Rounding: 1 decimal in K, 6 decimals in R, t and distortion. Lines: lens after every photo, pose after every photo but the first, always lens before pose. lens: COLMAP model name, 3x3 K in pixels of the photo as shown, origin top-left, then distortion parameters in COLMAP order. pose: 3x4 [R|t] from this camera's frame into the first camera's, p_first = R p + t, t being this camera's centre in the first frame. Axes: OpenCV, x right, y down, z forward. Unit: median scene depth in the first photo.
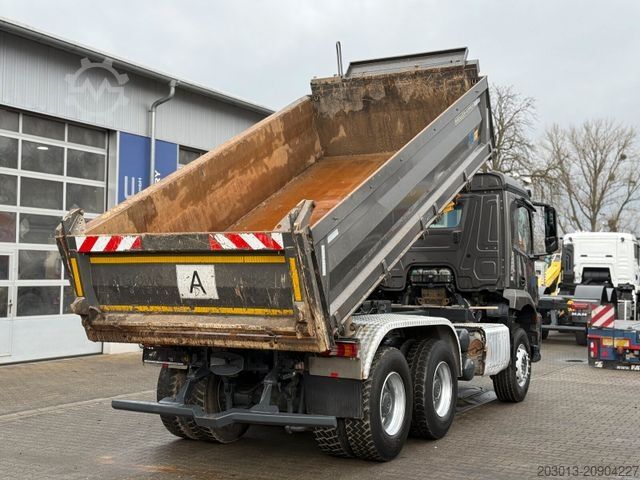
lens RADIAL K [[882.9, 0, 320.4], [0, 882.9, 241.2], [0, 0, 1]] dist [0.121525, 0.000000]
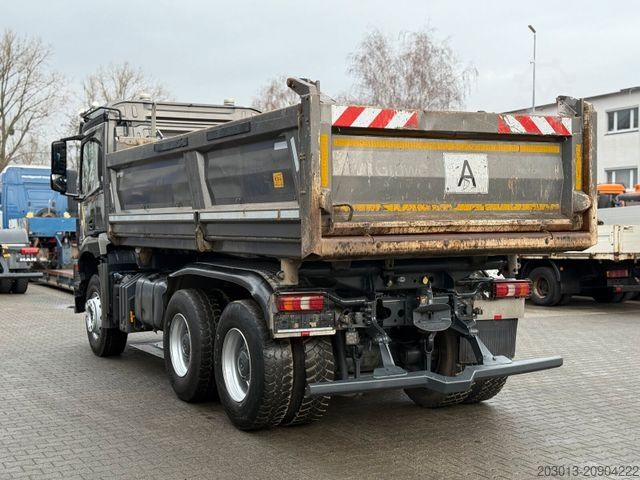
lens RADIAL K [[882.9, 0, 318.8], [0, 882.9, 239.4], [0, 0, 1]] dist [0.121525, 0.000000]
pose [[0.569198, 0.110176, 0.814785, -0.926949], [0.120839, 0.969010, -0.215447, 0.279850], [-0.813272, 0.221090, 0.538245, 0.661862]]
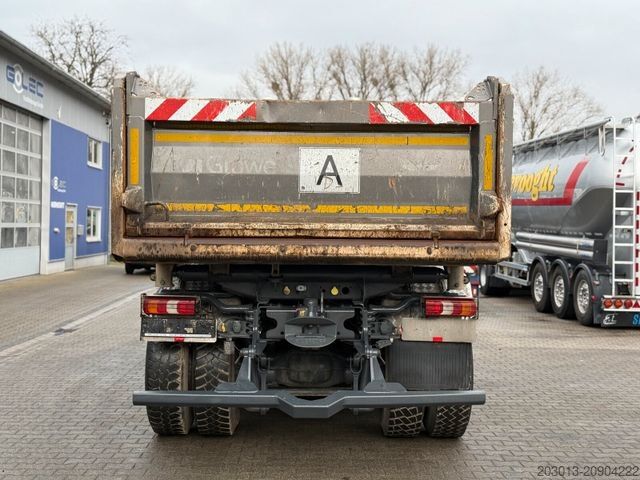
lens RADIAL K [[882.9, 0, 327.3], [0, 882.9, 243.5], [0, 0, 1]] dist [0.121525, 0.000000]
pose [[0.871181, 0.133403, 0.472490, -0.494331], [-0.017568, 0.970231, -0.241542, 0.292464], [-0.490647, 0.202126, 0.847591, 0.364785]]
